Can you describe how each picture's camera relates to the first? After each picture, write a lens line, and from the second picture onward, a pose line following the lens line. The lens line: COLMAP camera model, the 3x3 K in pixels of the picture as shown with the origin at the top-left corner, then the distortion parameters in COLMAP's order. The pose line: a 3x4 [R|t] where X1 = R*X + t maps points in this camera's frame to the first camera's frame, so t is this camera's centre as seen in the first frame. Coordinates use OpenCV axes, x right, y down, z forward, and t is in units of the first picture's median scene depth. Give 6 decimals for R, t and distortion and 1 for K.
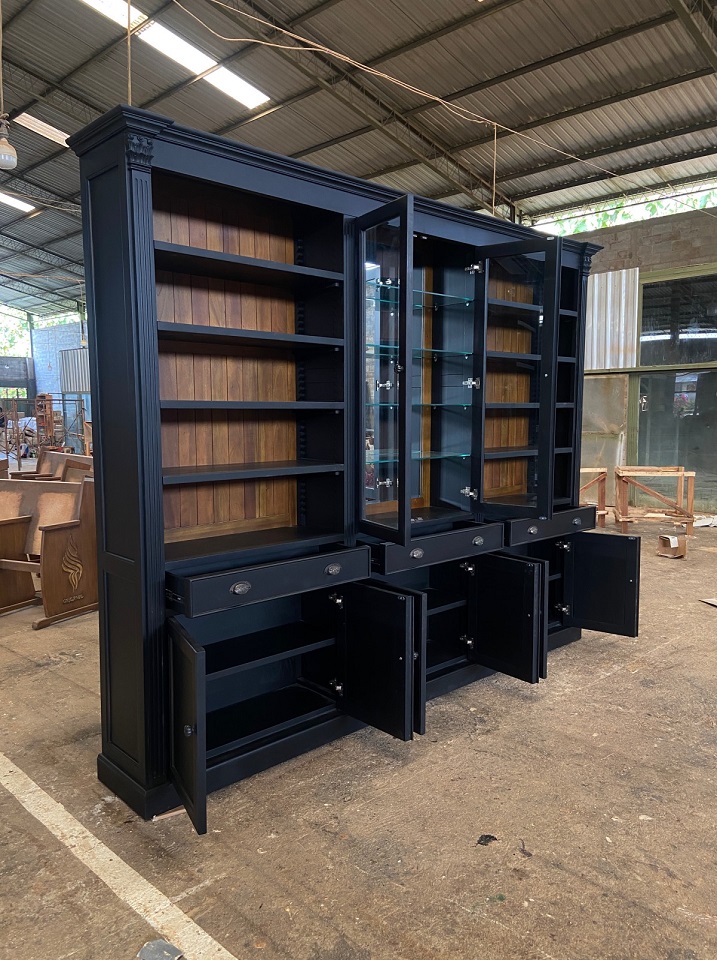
lens RADIAL K [[722.5, 0, 370.4], [0, 722.5, 478.1], [0, 0, 1]] dist [0.078191, -0.093279]
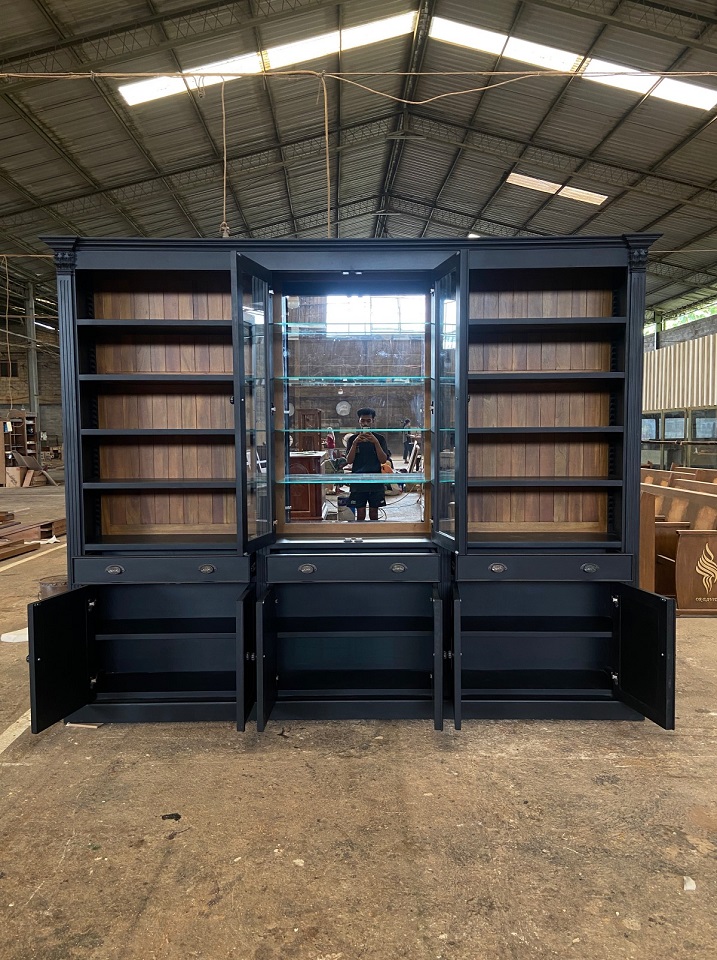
lens RADIAL K [[722.5, 0, 366.5], [0, 722.5, 472.9], [0, 0, 1]] dist [0.078191, -0.093279]
pose [[0.726591, 0.035185, -0.686169, 0.863503], [-0.062284, 0.997949, -0.014781, -0.027227], [0.684242, 0.053478, 0.727292, 0.272809]]
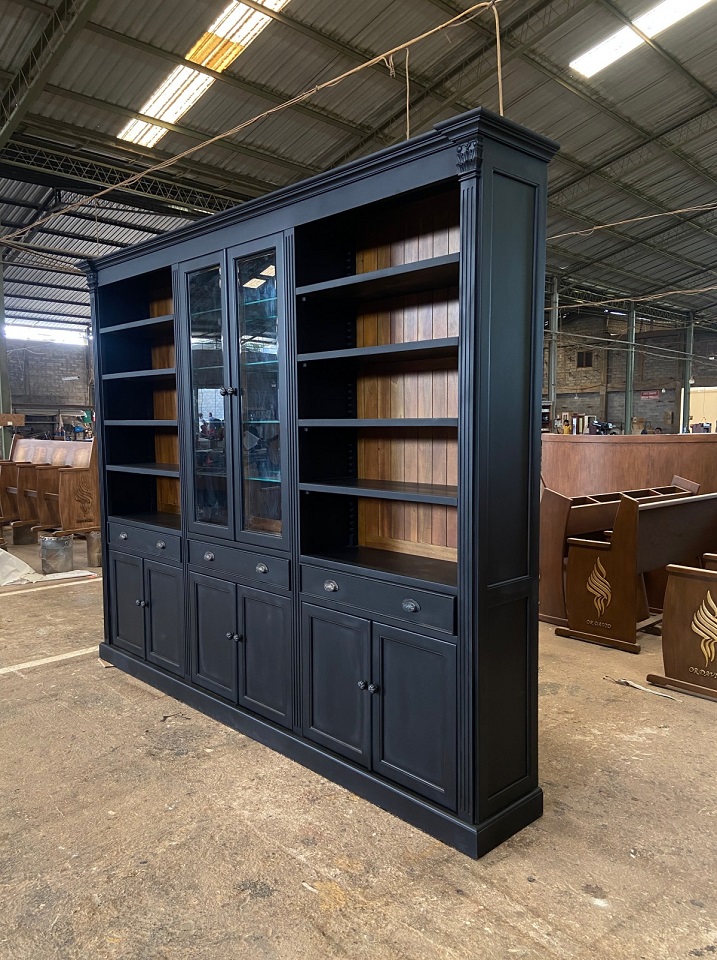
lens RADIAL K [[722.5, 0, 355.9], [0, 722.5, 484.3], [0, 0, 1]] dist [0.078191, -0.093279]
pose [[0.003507, 0.086138, -0.996277, 1.130276], [-0.093660, 0.991932, 0.085433, -0.125708], [0.995598, 0.093011, 0.011547, 1.246079]]
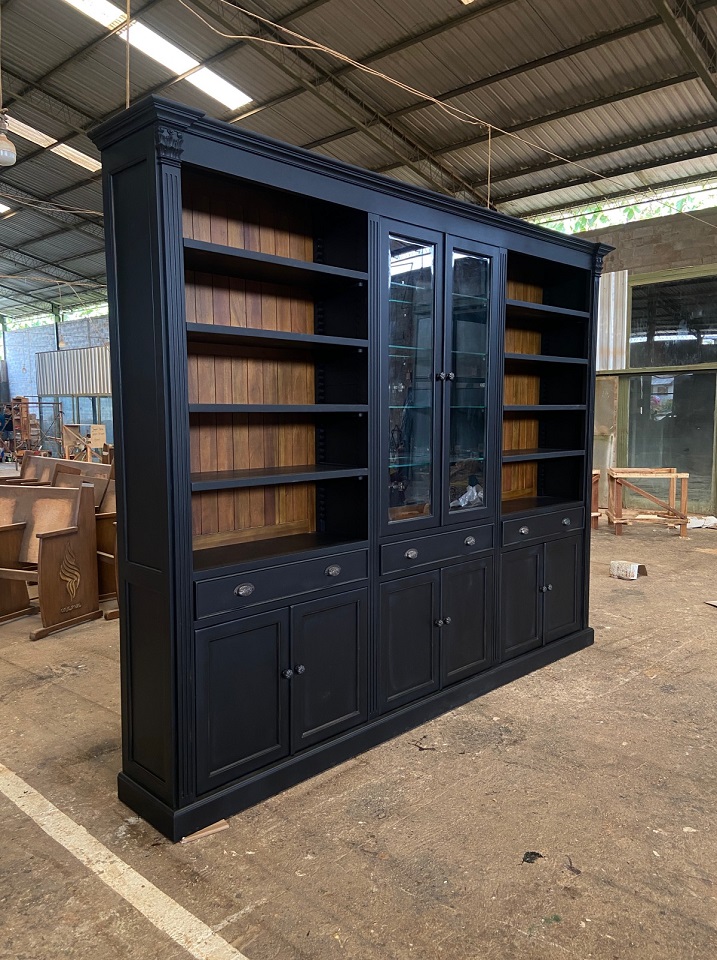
lens RADIAL K [[722.5, 0, 366.3], [0, 722.5, 475.3], [0, 0, 1]] dist [0.078191, -0.093279]
pose [[0.999591, -0.005391, 0.028092, -0.064279], [0.005585, 0.999961, -0.006833, -0.003507], [-0.028055, 0.006987, 0.999582, 0.026704]]
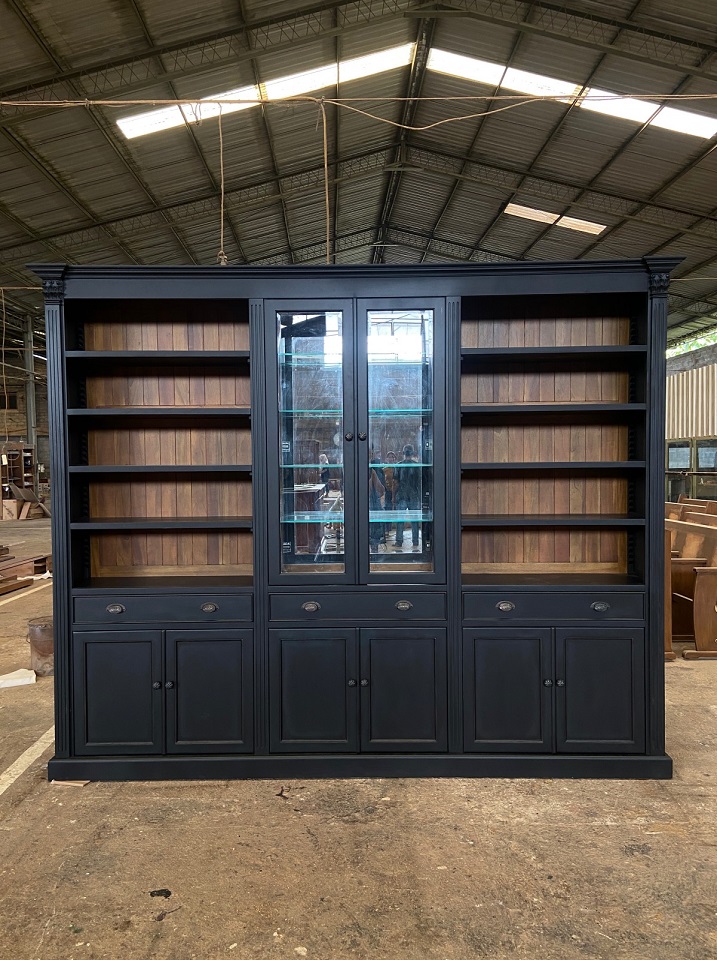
lens RADIAL K [[722.5, 0, 356.0], [0, 722.5, 483.9], [0, 0, 1]] dist [0.078191, -0.093279]
pose [[0.719297, 0.014931, -0.694542, 0.809730], [-0.059490, 0.997420, -0.040169, -0.040600], [0.692151, 0.070212, 0.718330, 0.313539]]
